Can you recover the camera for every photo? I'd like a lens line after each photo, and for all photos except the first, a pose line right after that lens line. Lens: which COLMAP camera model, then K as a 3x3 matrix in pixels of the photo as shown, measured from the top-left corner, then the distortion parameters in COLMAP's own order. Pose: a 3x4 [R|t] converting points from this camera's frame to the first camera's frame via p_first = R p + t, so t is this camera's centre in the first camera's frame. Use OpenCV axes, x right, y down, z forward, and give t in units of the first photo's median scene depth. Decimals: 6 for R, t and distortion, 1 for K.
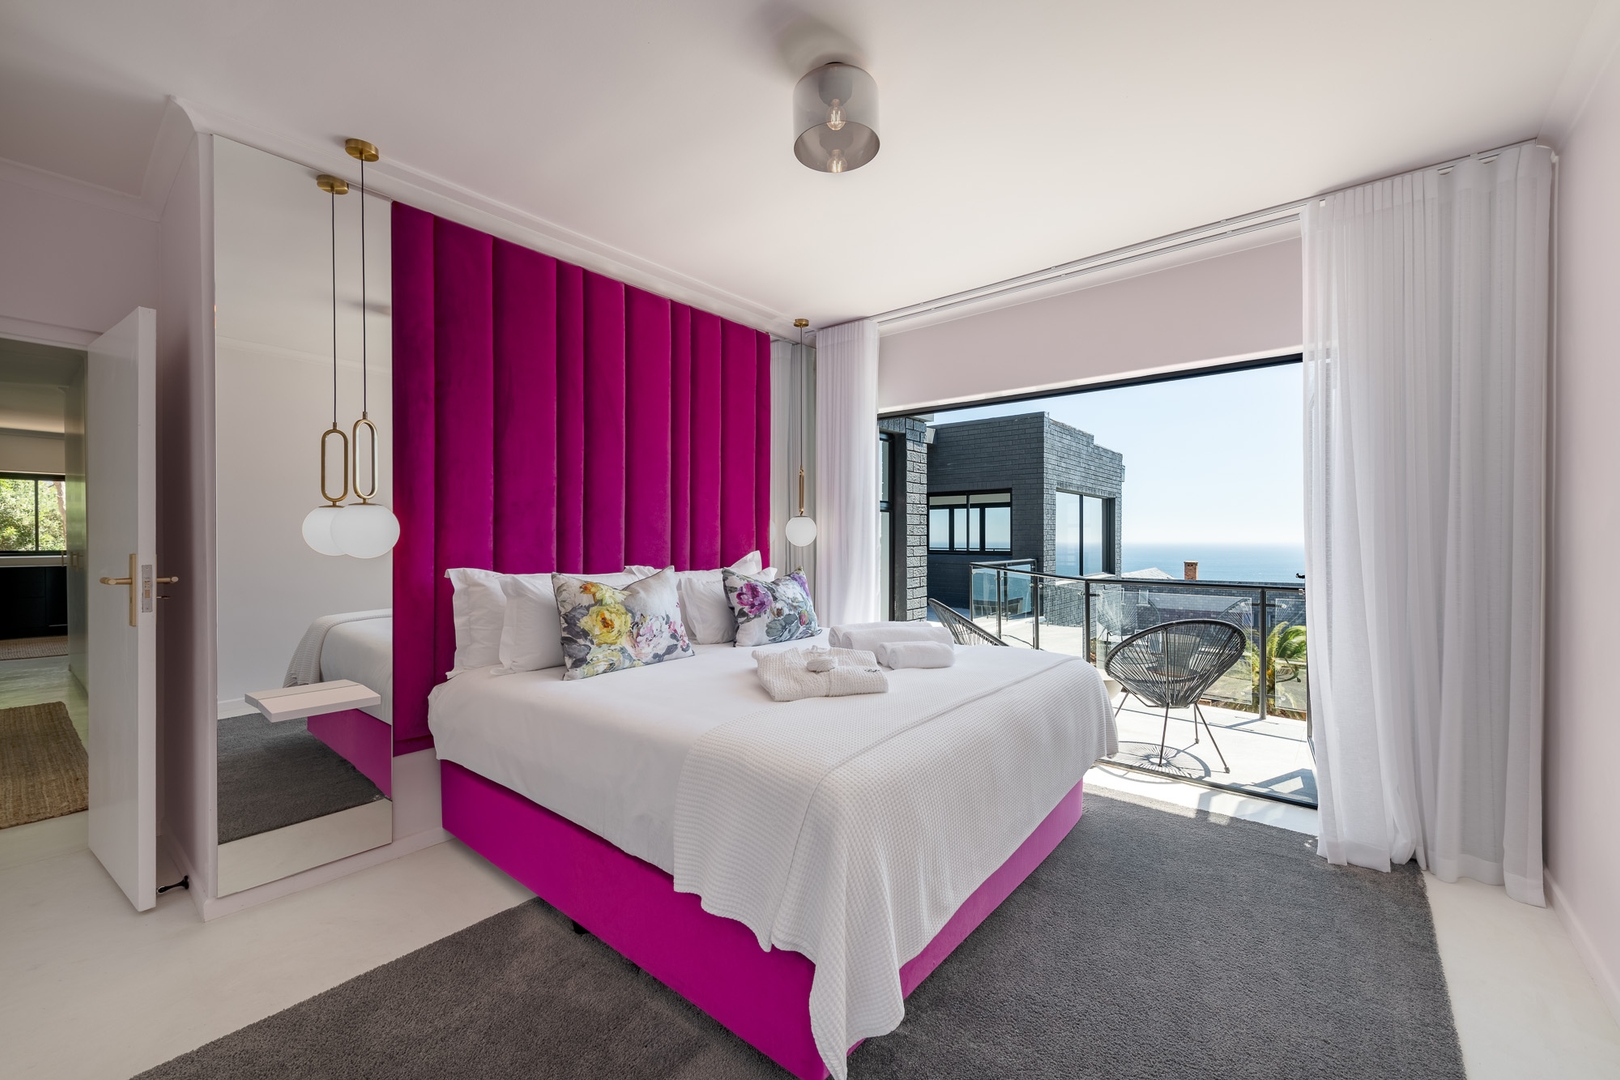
lens RADIAL K [[615.5, 0, 926.1], [0, 615.5, 537.7], [0, 0, 1]] dist [0.001005, 0.000121]
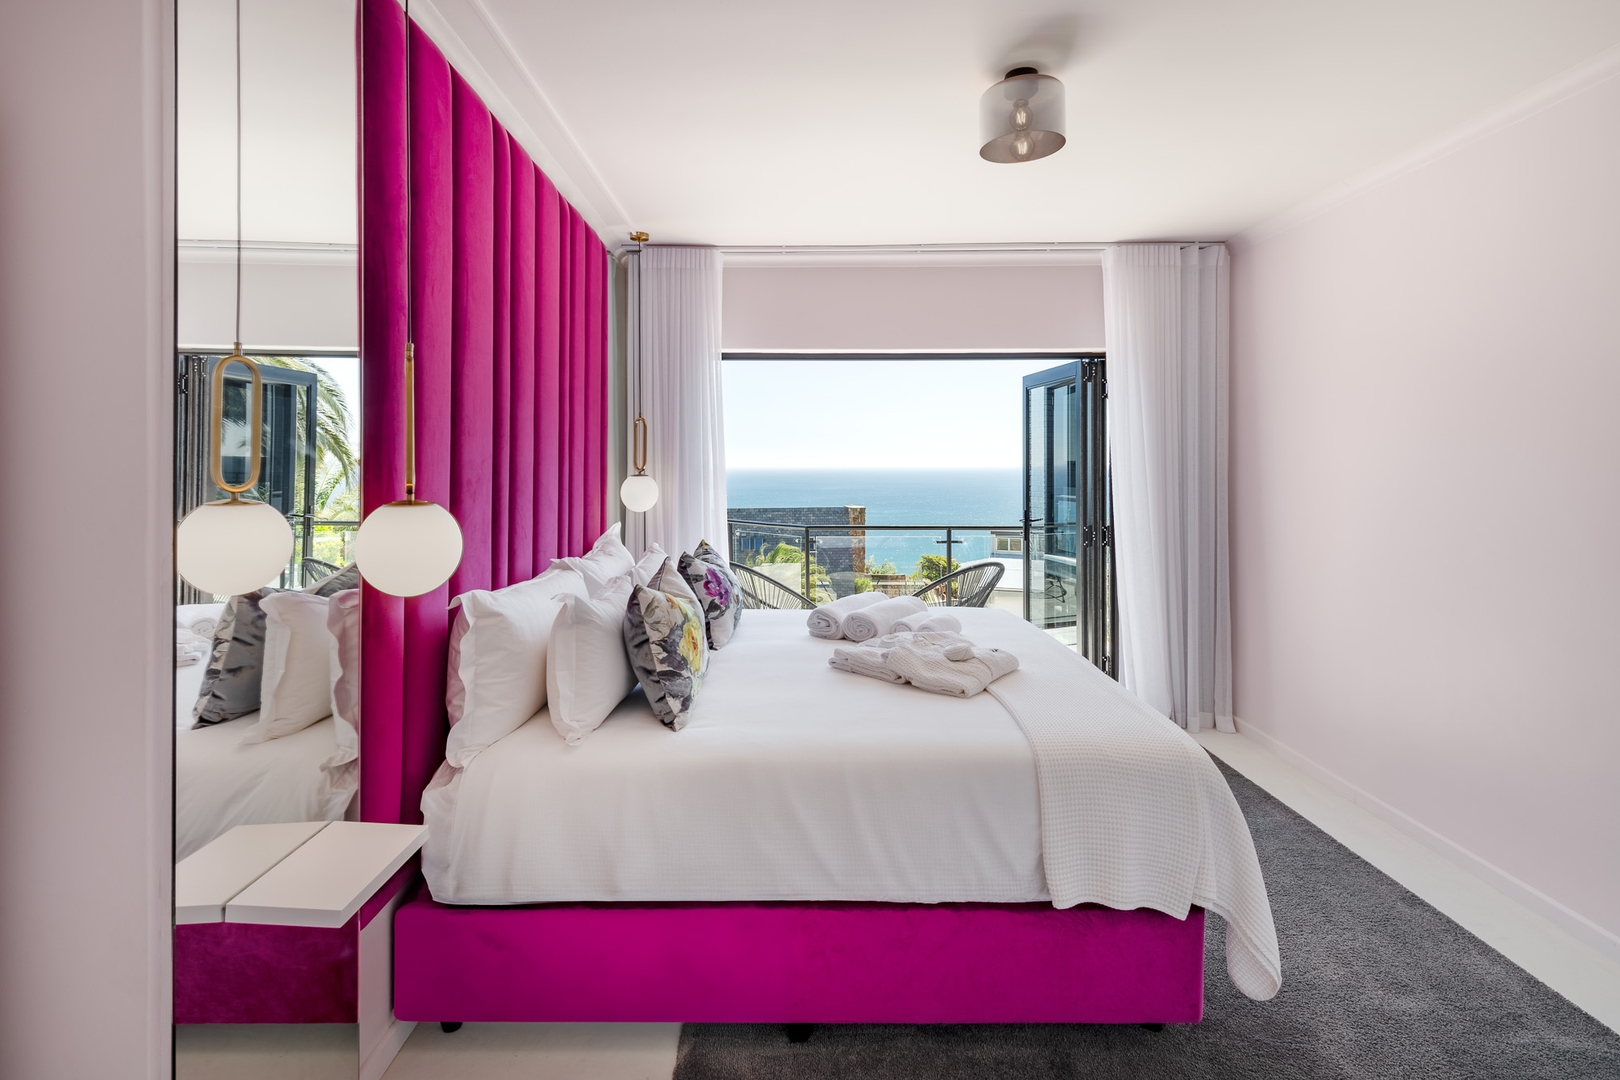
lens RADIAL K [[670.7, 0, 811.7], [0, 670.7, 466.6], [0, 0, 1]] dist [-0.001201, -0.000150]
pose [[0.808591, 0.003632, 0.588360, -0.840625], [-0.006279, 0.999977, 0.002456, -0.076646], [-0.588338, -0.005680, 0.808595, 0.238695]]
